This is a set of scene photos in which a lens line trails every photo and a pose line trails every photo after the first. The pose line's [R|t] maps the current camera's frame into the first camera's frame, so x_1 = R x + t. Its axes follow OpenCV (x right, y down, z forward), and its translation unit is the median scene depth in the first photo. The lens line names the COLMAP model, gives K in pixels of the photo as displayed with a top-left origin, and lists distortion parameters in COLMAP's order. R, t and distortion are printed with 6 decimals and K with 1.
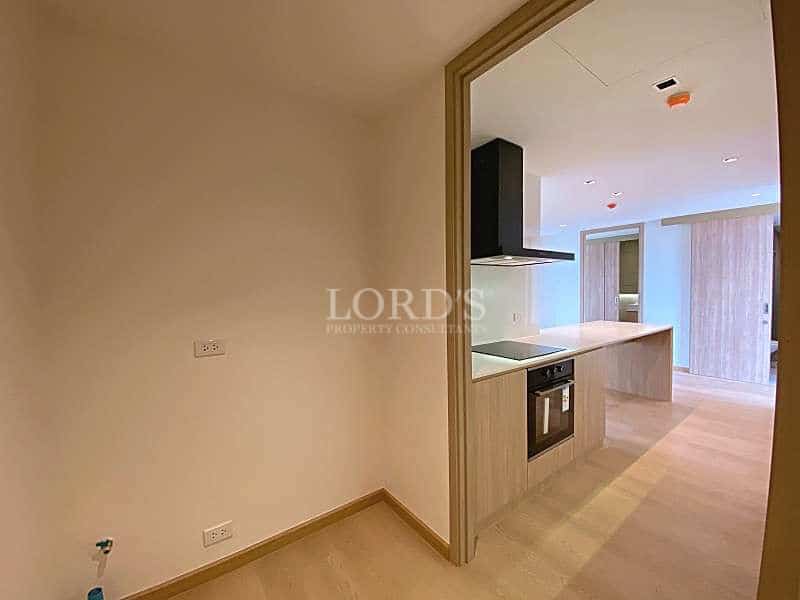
lens RADIAL K [[329.8, 0, 400.4], [0, 329.8, 300.5], [0, 0, 1]] dist [0.001749, -0.005333]
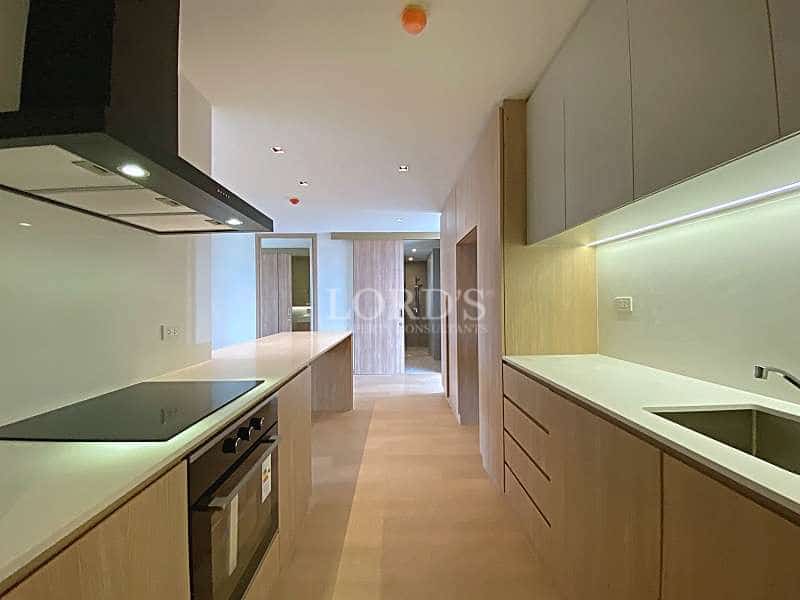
lens RADIAL K [[329.8, 0, 401.2], [0, 329.8, 302.4], [0, 0, 1]] dist [0.001749, -0.005333]
pose [[0.597087, 0.001119, 0.802176, 0.108066], [0.034374, 0.999045, -0.026979, 0.016693], [-0.801440, 0.043683, 0.596478, 0.268477]]
